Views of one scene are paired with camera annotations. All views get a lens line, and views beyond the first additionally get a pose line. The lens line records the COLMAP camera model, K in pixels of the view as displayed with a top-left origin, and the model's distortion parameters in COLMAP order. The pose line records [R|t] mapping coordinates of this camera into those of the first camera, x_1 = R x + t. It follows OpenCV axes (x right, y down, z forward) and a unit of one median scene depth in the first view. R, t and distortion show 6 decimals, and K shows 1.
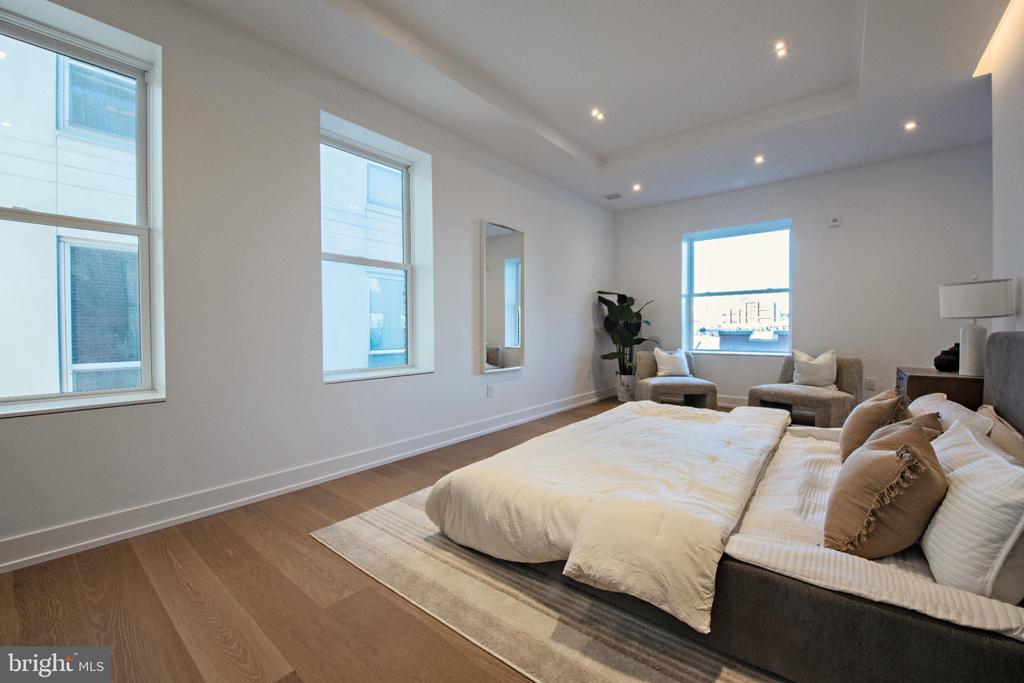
lens RADIAL K [[411.1, 0, 517.4], [0, 411.1, 337.7], [0, 0, 1]] dist [-0.014238, -0.002786]
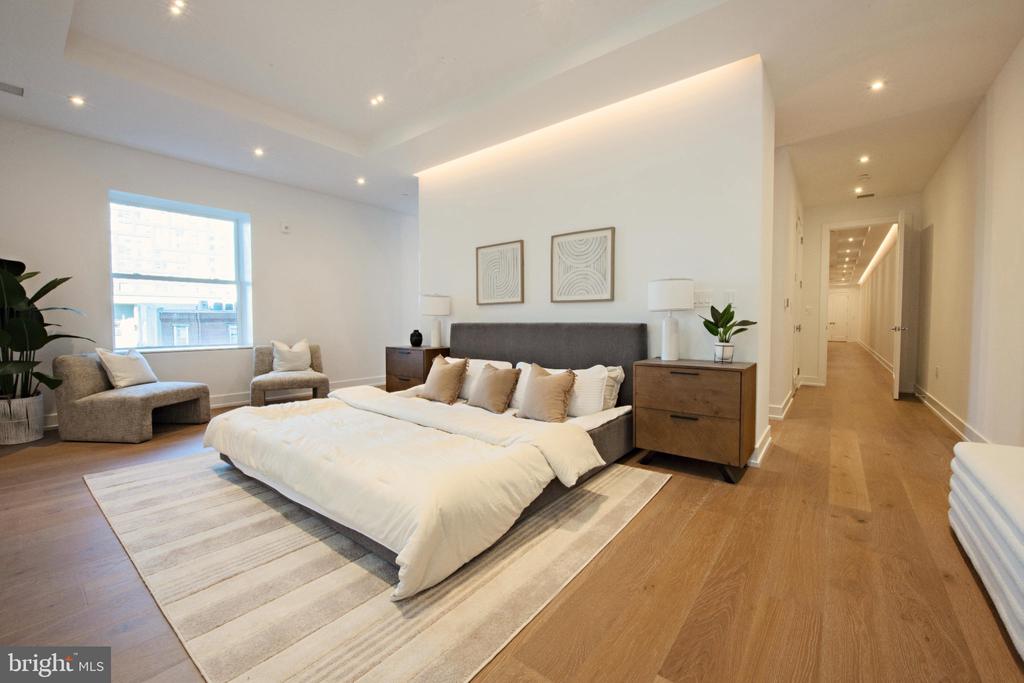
lens RADIAL K [[411.1, 0, 518.1], [0, 411.1, 339.7], [0, 0, 1]] dist [-0.014238, -0.002786]
pose [[-0.020293, -0.038315, 0.999060, -0.939472], [0.019424, 0.999062, 0.038709, -0.005900], [-0.999605, 0.020192, -0.019530, 0.850532]]
